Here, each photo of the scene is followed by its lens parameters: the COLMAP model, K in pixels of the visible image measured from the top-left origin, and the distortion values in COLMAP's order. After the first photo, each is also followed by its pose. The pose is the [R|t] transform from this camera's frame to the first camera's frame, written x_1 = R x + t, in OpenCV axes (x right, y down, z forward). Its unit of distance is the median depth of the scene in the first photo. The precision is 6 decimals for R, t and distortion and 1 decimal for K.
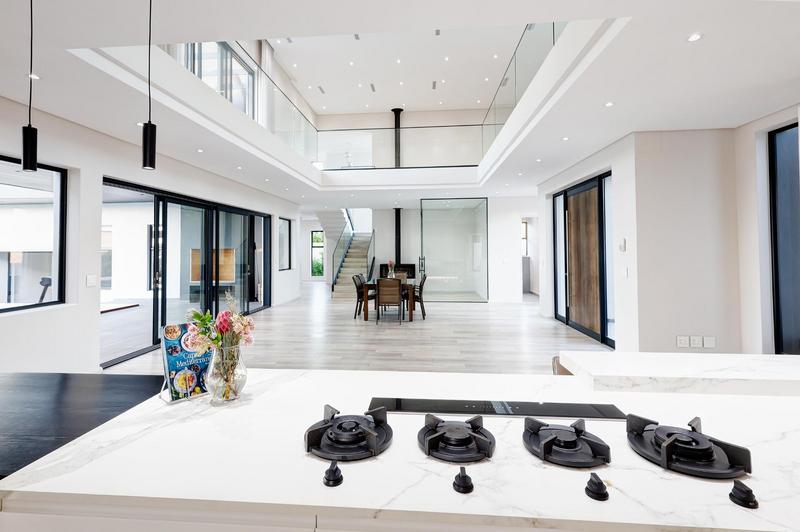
lens RADIAL K [[389.1, 0, 399.6], [0, 389.1, 246.6], [0, 0, 1]] dist [-0.000138, 0.000297]
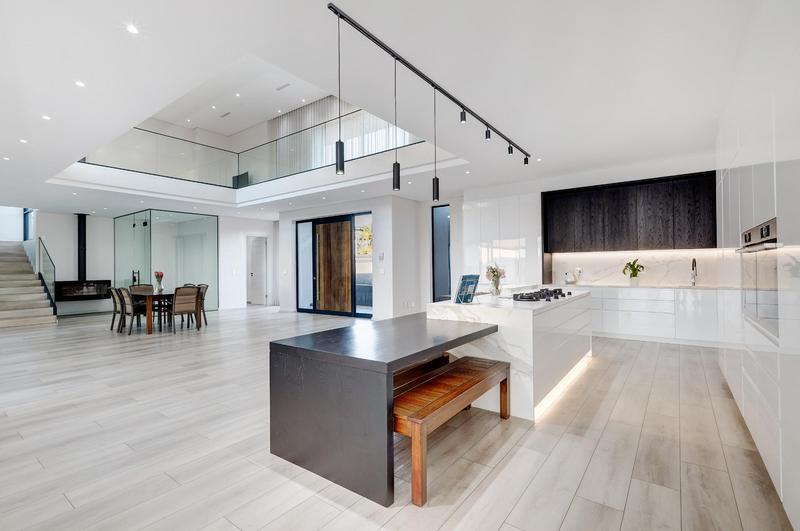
lens RADIAL K [[397.7, 0, 382.7], [0, 397.7, 264.8], [0, 0, 1]] dist [0.000978, -0.000006]
pose [[0.522239, 0.006351, 0.852776, -0.645282], [0.004244, 0.999941, -0.010046, 0.035199], [-0.852789, 0.008865, 0.522181, 0.013463]]
